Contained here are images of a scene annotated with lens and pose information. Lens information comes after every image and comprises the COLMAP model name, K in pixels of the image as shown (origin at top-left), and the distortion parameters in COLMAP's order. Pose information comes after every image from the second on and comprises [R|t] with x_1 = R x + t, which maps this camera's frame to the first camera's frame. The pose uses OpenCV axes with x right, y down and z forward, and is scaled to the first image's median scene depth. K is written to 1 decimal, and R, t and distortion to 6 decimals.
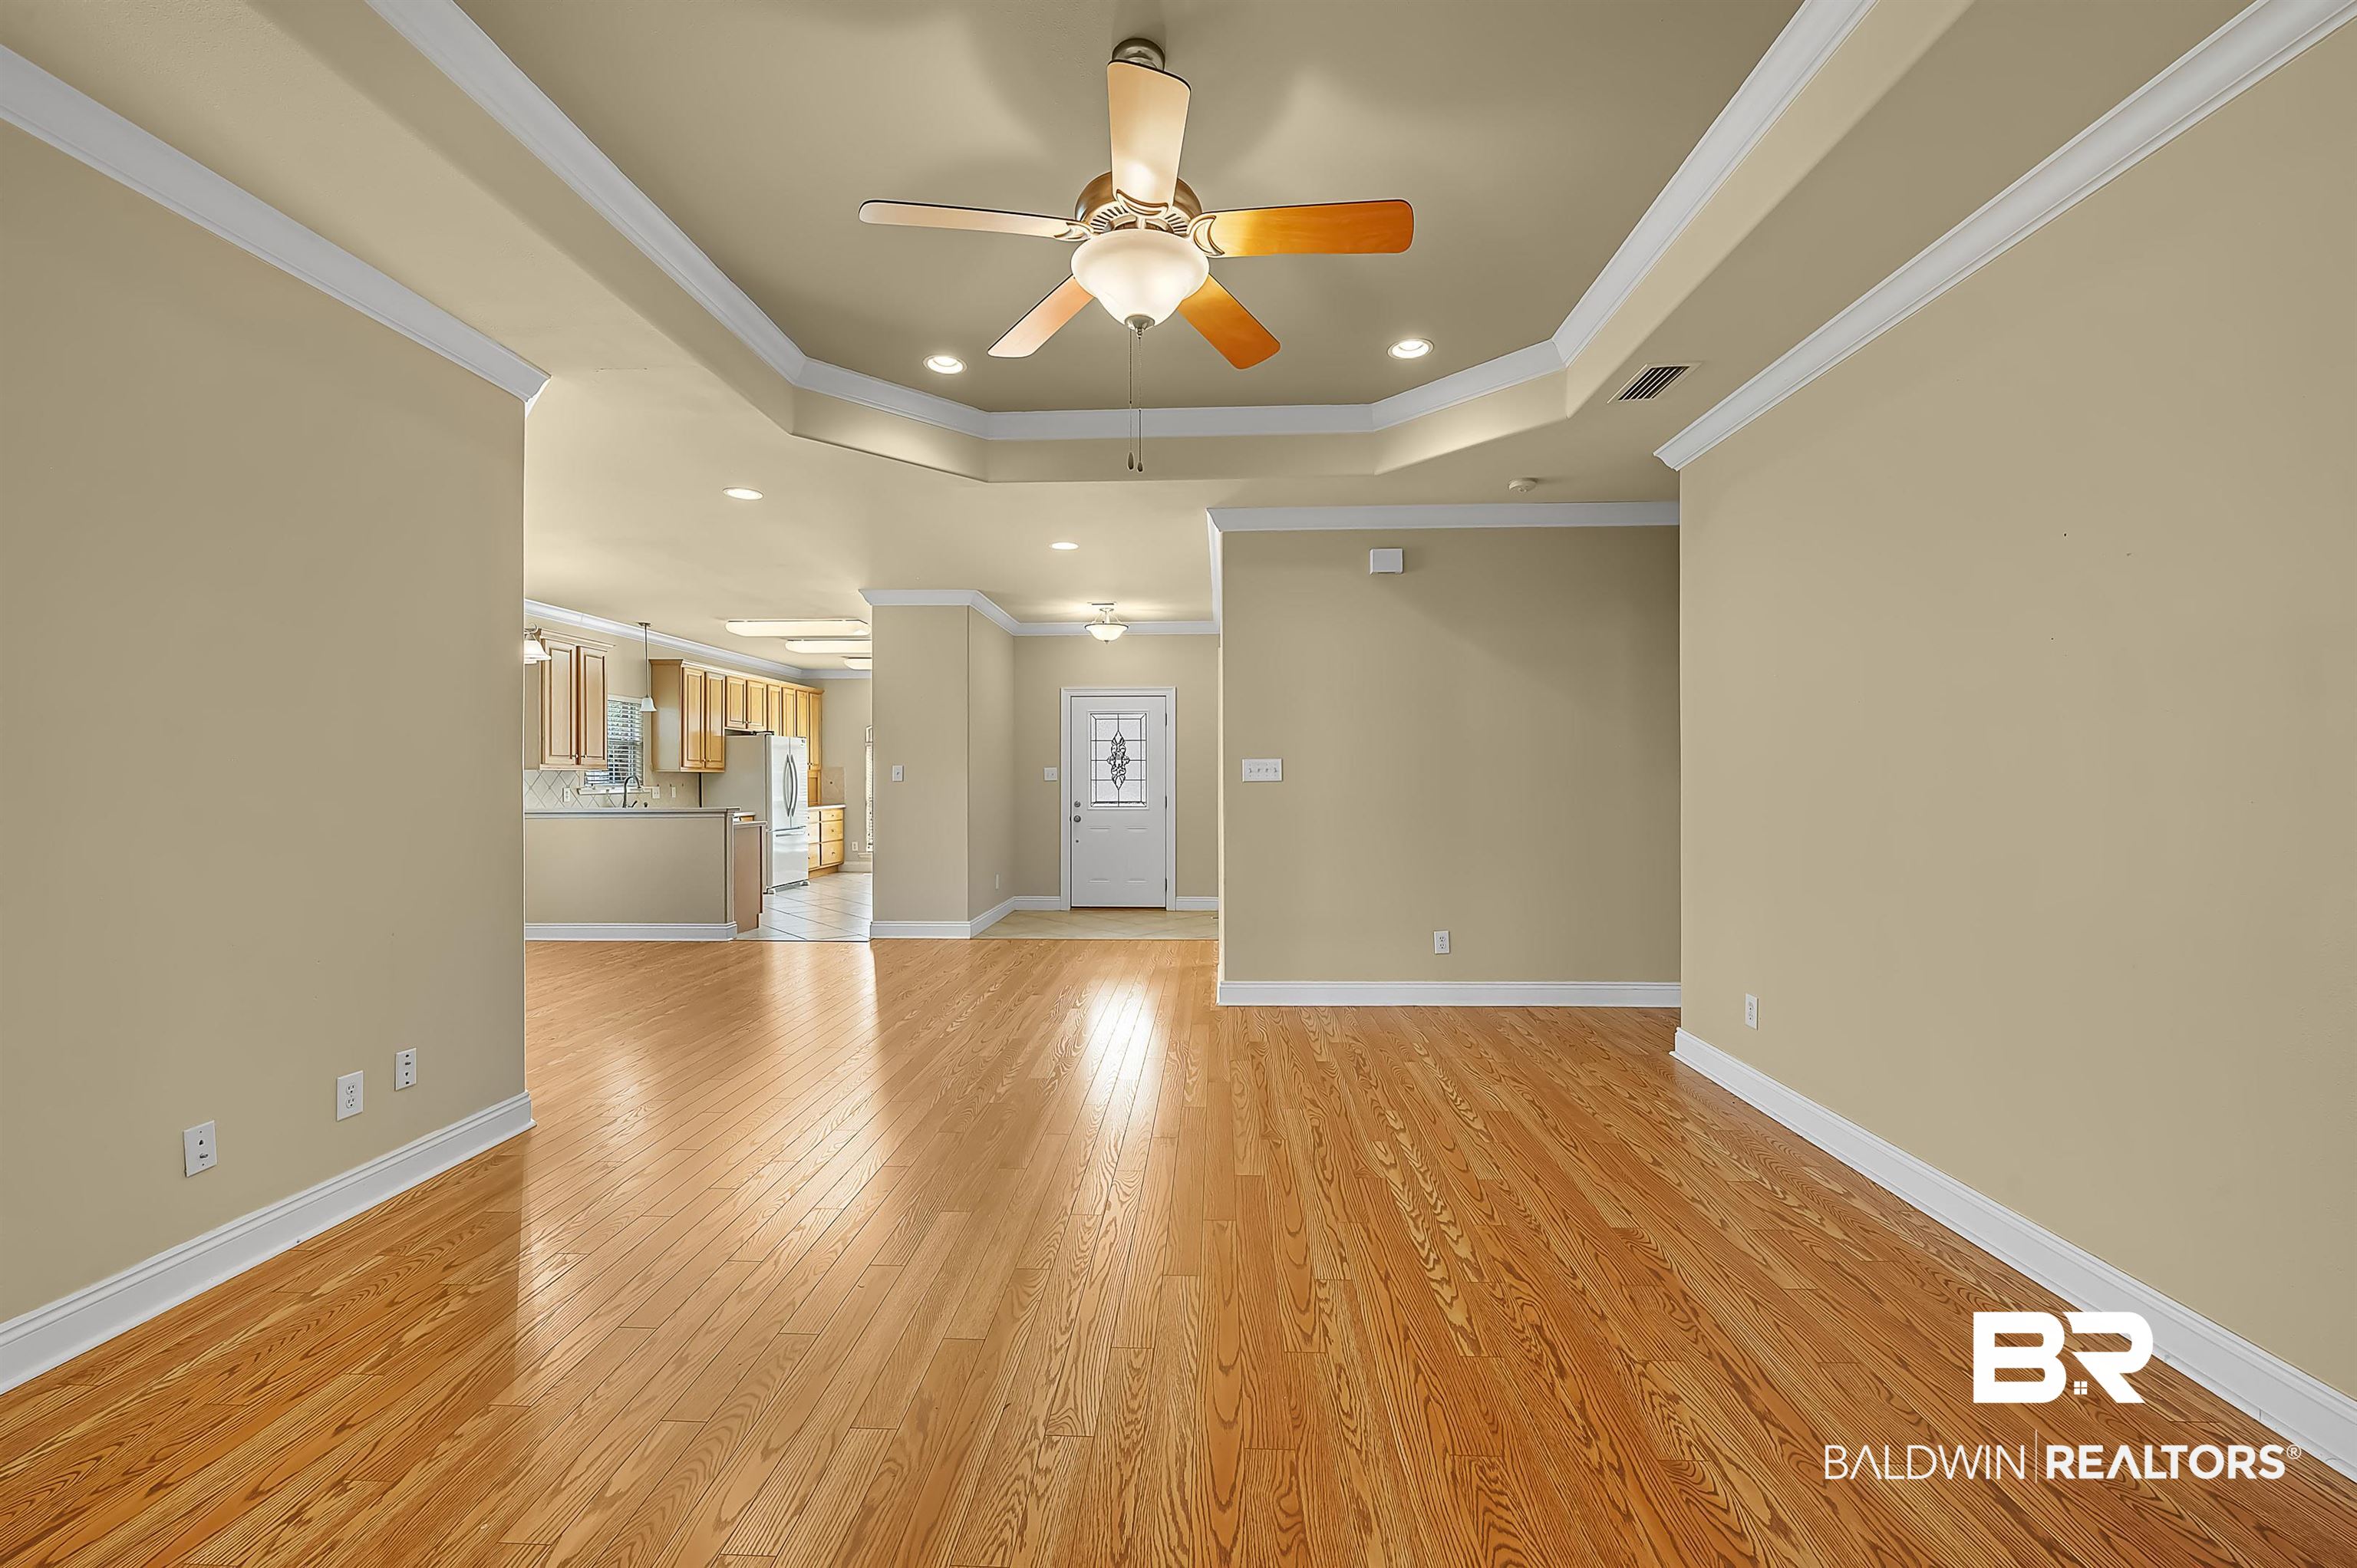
lens RADIAL K [[945.3, 0, 1178.5], [0, 945.3, 784.0], [0, 0, 1]] dist [-0.000315, -0.000180]
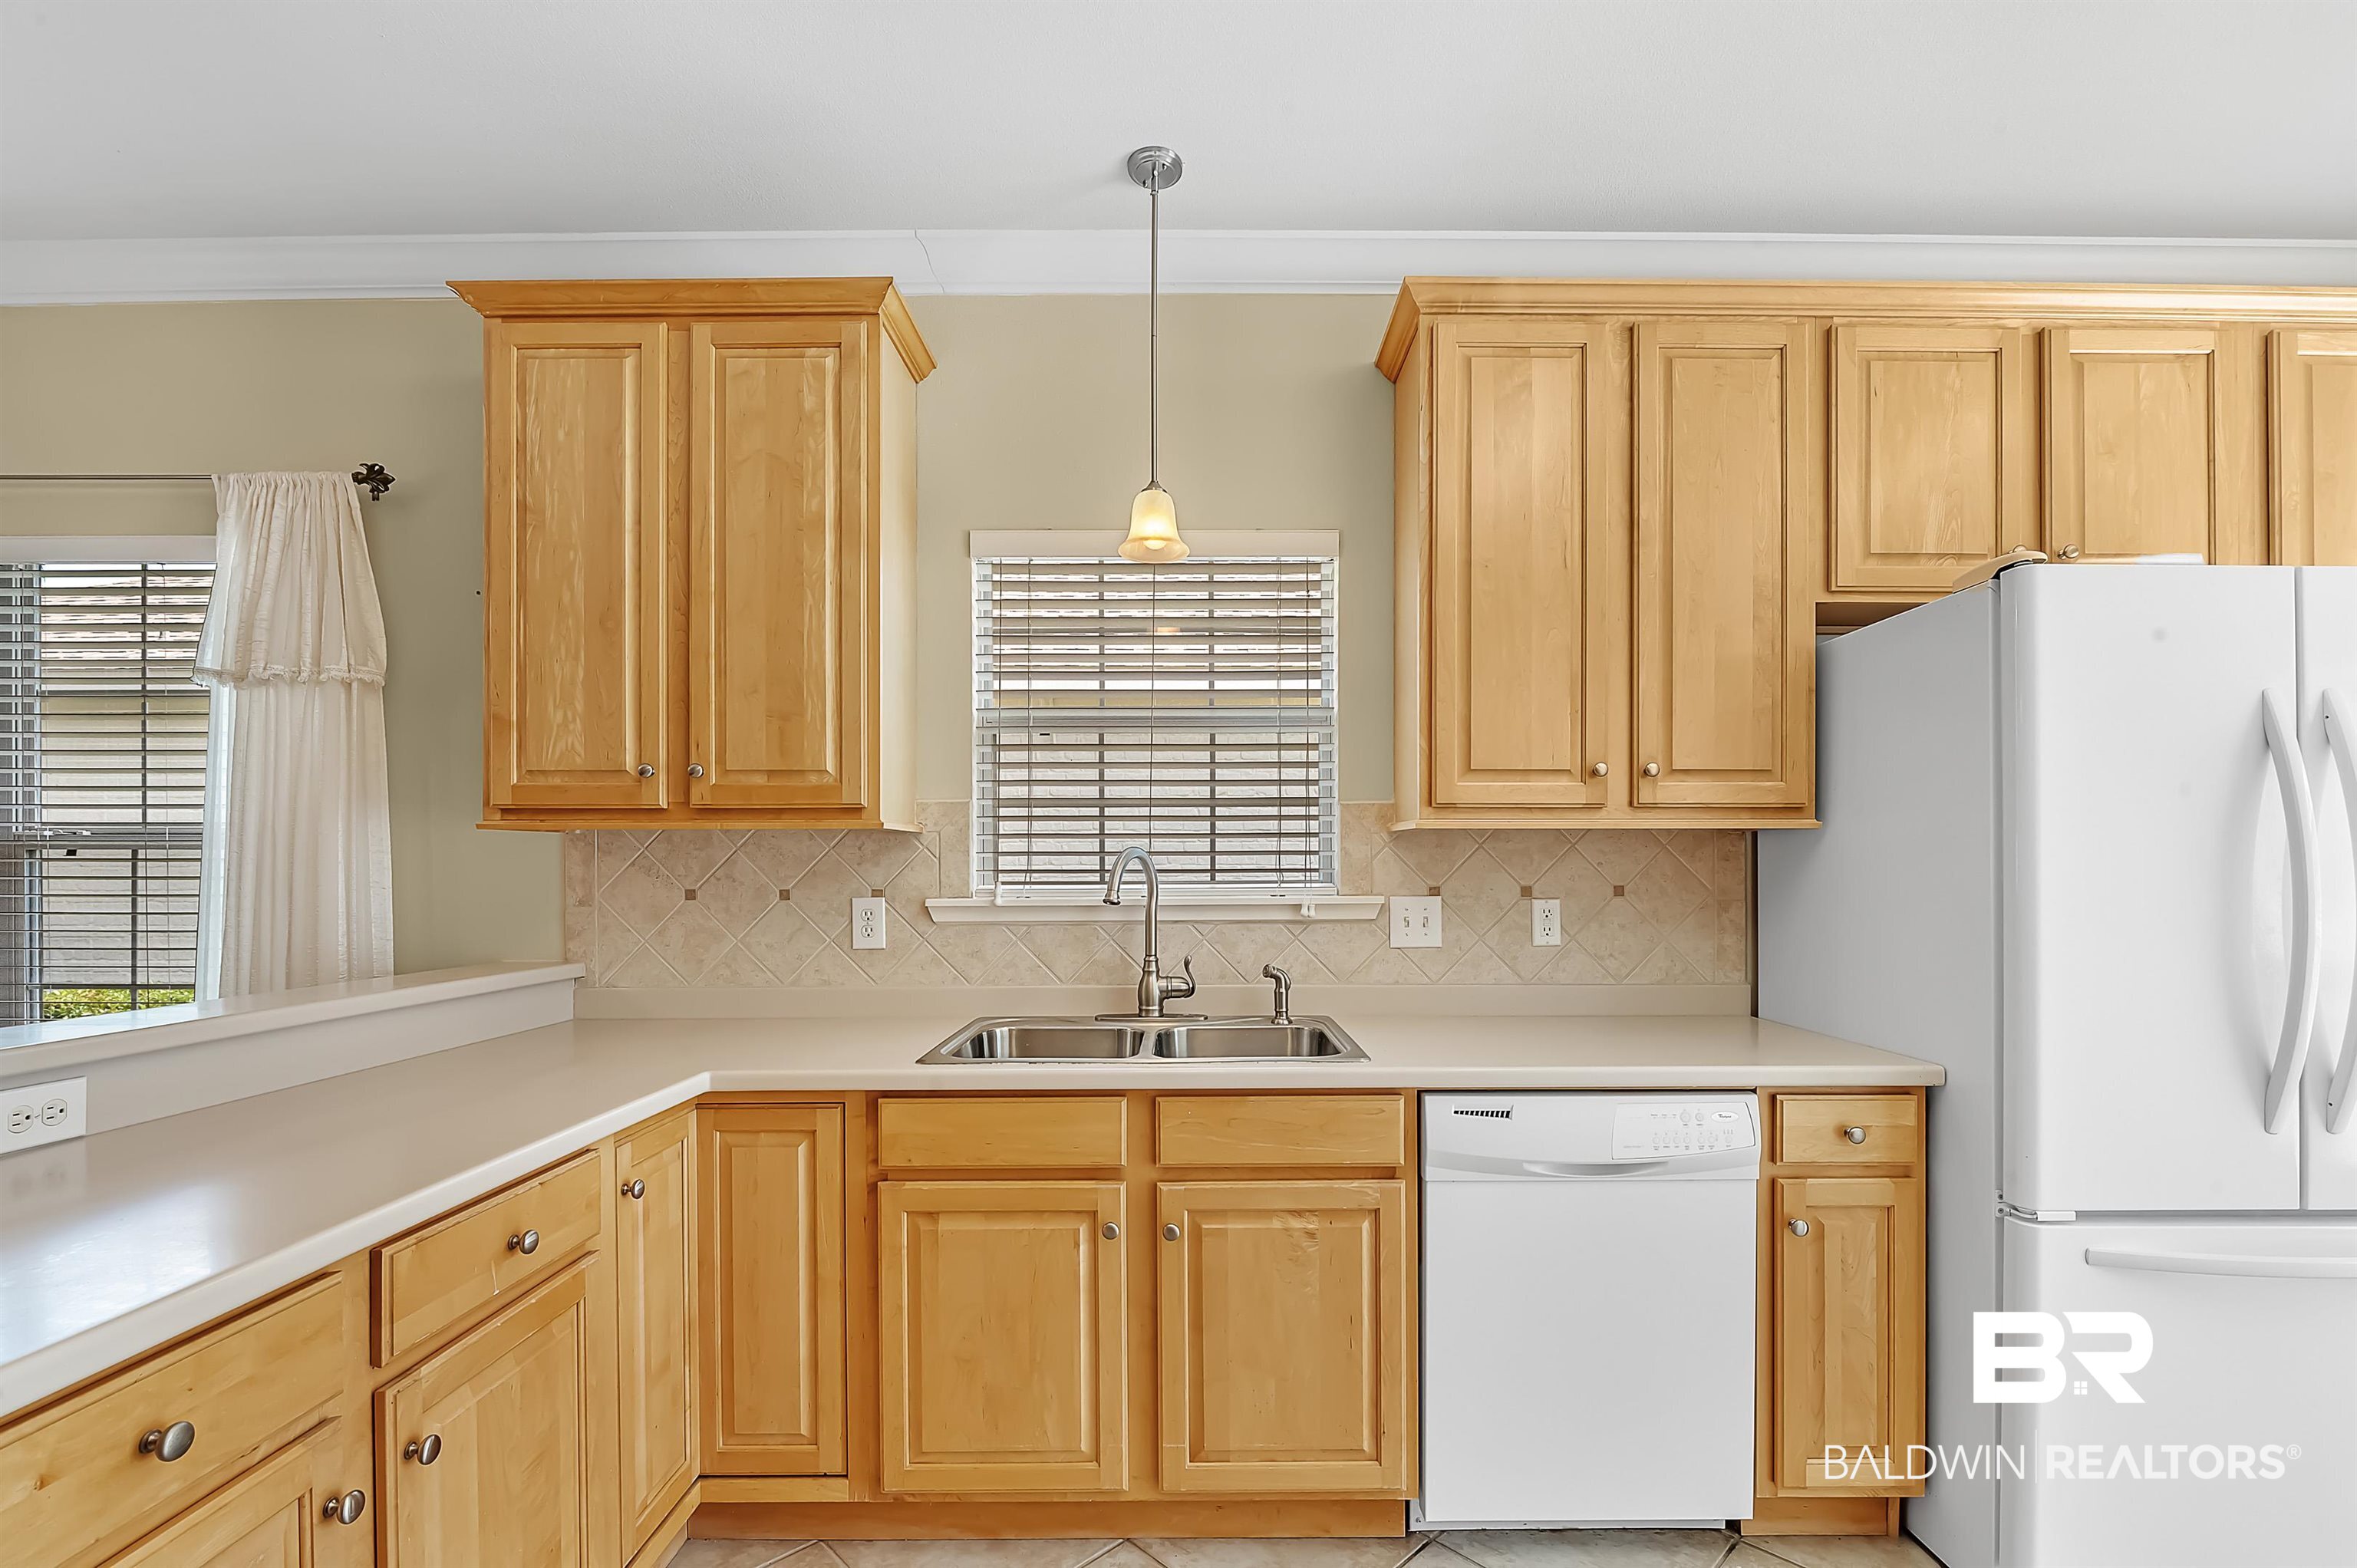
lens RADIAL K [[1049.4, 0, 1179.6], [0, 1049.4, 858.4], [0, 0, 1]] dist [-0.001838, -0.000184]
pose [[0.045240, -0.003266, -0.998971, -0.296065], [-0.004231, 0.999985, -0.003461, -0.005633], [0.998967, 0.004383, 0.045225, 0.927555]]
